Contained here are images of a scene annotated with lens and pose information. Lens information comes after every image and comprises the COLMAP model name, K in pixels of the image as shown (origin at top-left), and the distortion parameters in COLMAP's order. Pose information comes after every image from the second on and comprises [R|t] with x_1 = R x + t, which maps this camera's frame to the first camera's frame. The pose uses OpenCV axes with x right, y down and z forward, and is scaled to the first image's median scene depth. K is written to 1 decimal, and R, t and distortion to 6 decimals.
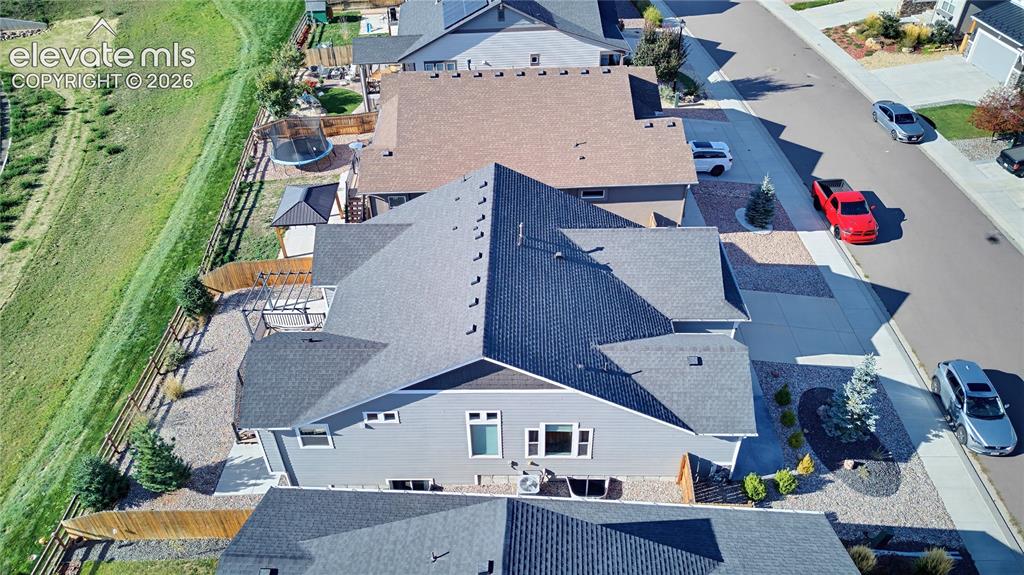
lens RADIAL K [[731.0, 0, 516.0], [0, 731.0, 296.4], [0, 0, 1]] dist [0.040175, -0.024126]
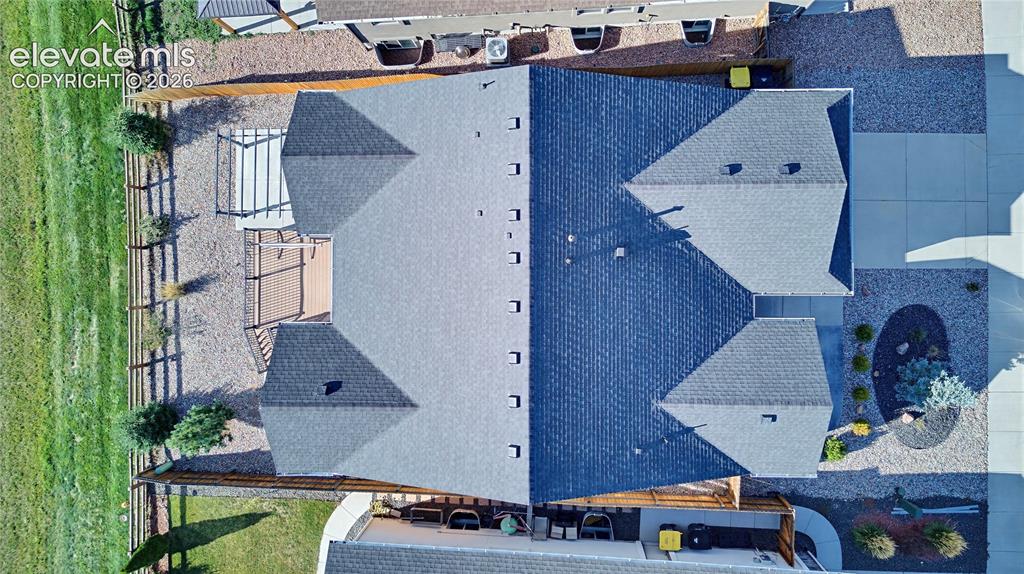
lens RADIAL K [[731.0, 0, 511.4], [0, 731.0, 288.3], [0, 0, 1]] dist [0.040175, -0.024126]
pose [[0.999149, -0.012012, -0.039448, -0.023096], [0.038095, 0.635109, 0.771483, -0.604777], [0.015787, -0.772329, 0.635026, 0.484264]]
